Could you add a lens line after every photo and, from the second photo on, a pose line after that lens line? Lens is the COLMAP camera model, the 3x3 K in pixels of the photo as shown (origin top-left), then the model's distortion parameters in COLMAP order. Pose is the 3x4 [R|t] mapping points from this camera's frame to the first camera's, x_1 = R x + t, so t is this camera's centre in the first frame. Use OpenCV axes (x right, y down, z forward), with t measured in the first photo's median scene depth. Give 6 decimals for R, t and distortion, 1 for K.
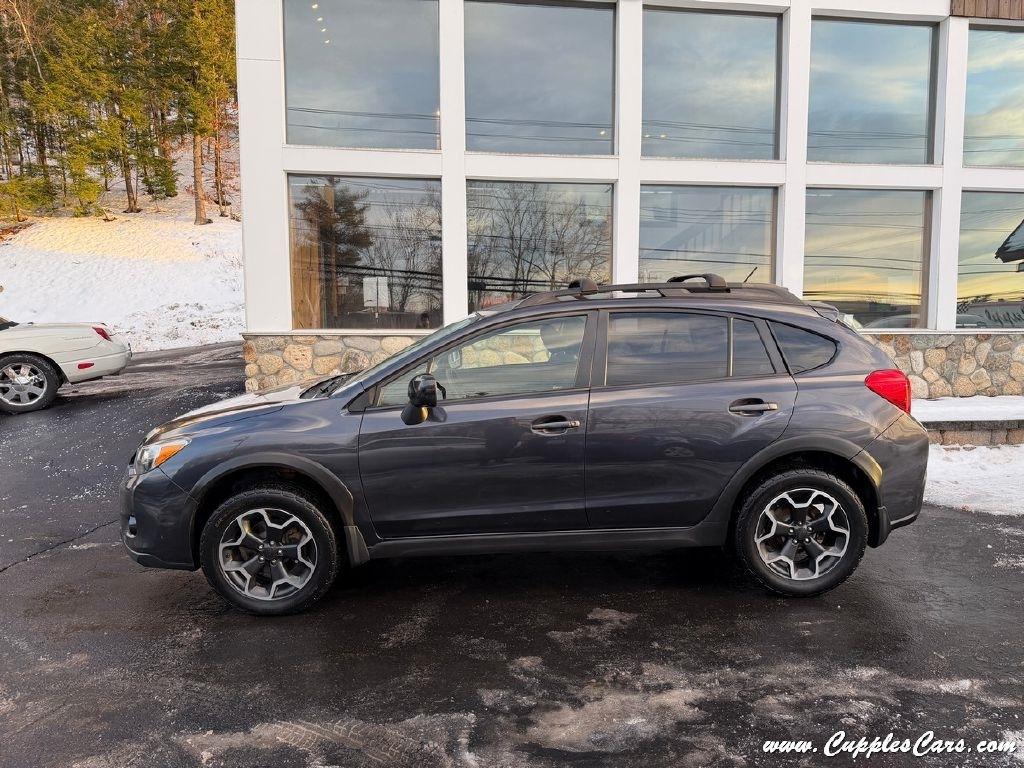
lens RADIAL K [[722.0, 0, 512.0], [0, 722.0, 384.0], [0, 0, 1]] dist [0.052460, -0.075762]
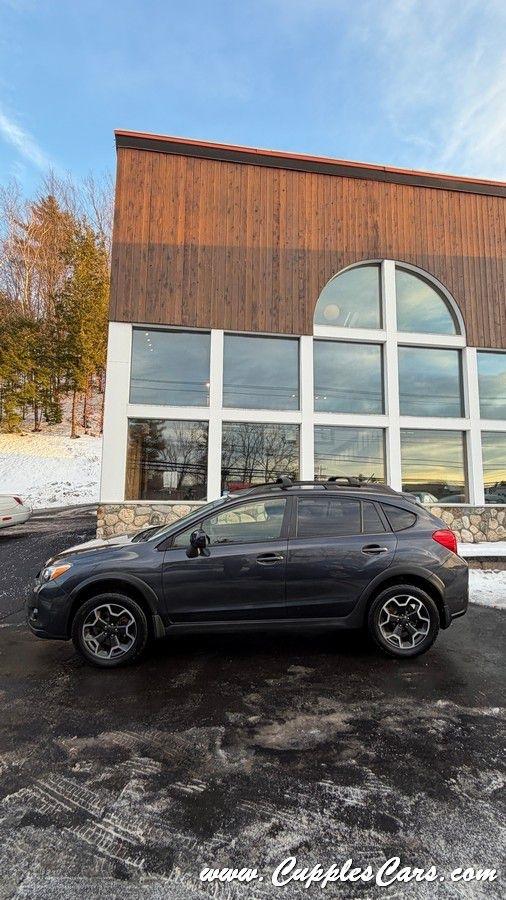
lens RADIAL K [[411.4, 0, 250.6], [0, 411.4, 447.4], [0, 0, 1]] dist [-0.002587, 0.000700]
pose [[0.999762, 0.014410, 0.016352, -0.009778], [-0.010962, 0.980905, -0.194177, -0.017771], [-0.018837, 0.193952, 0.980830, -0.089972]]
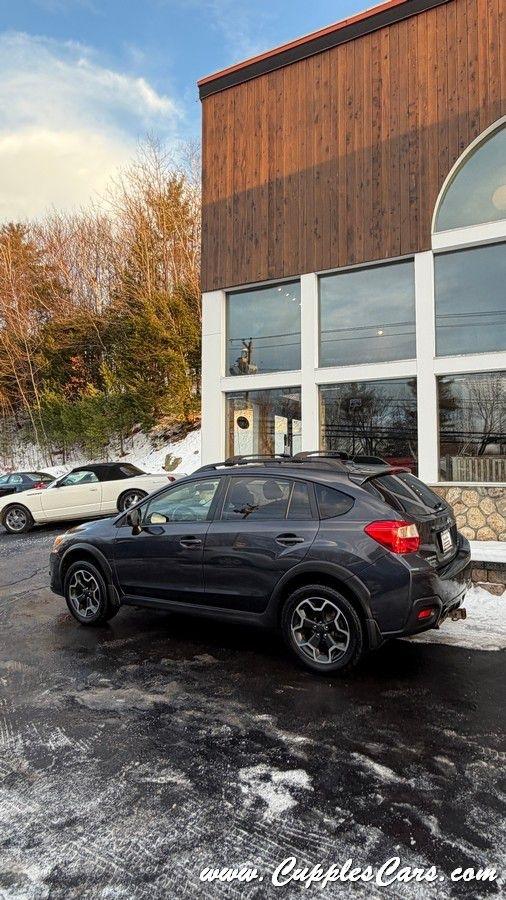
lens RADIAL K [[525.8, 0, 255.9], [0, 525.8, 443.4], [0, 0, 1]] dist [-0.000640, -0.000582]
pose [[0.815644, -0.029033, -0.577825, 0.920435], [-0.045356, 0.992457, -0.113891, -0.040835], [0.576773, 0.119103, 0.808175, 0.021843]]
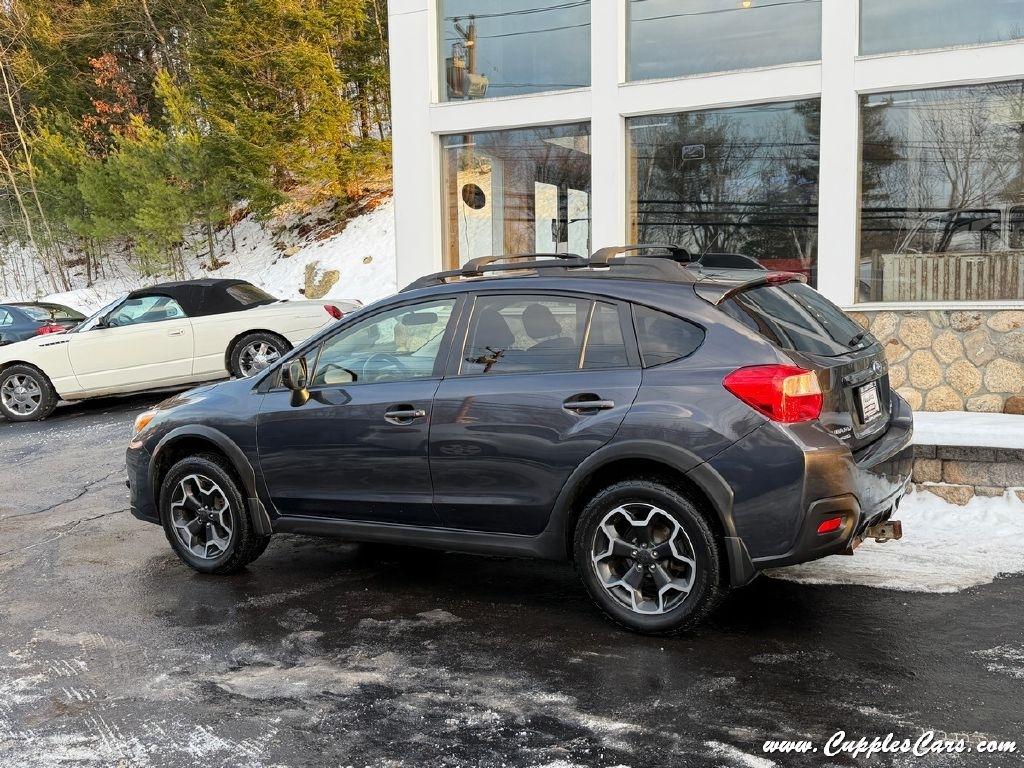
lens RADIAL K [[1065.3, 0, 512.0], [0, 1065.3, 384.0], [0, 0, 1]] dist [0.178015, -0.364143]
pose [[0.832579, 0.033913, -0.552867, 0.953521], [-0.029379, 0.999423, 0.017061, -0.011534], [0.553127, 0.002039, 0.833095, -0.116656]]
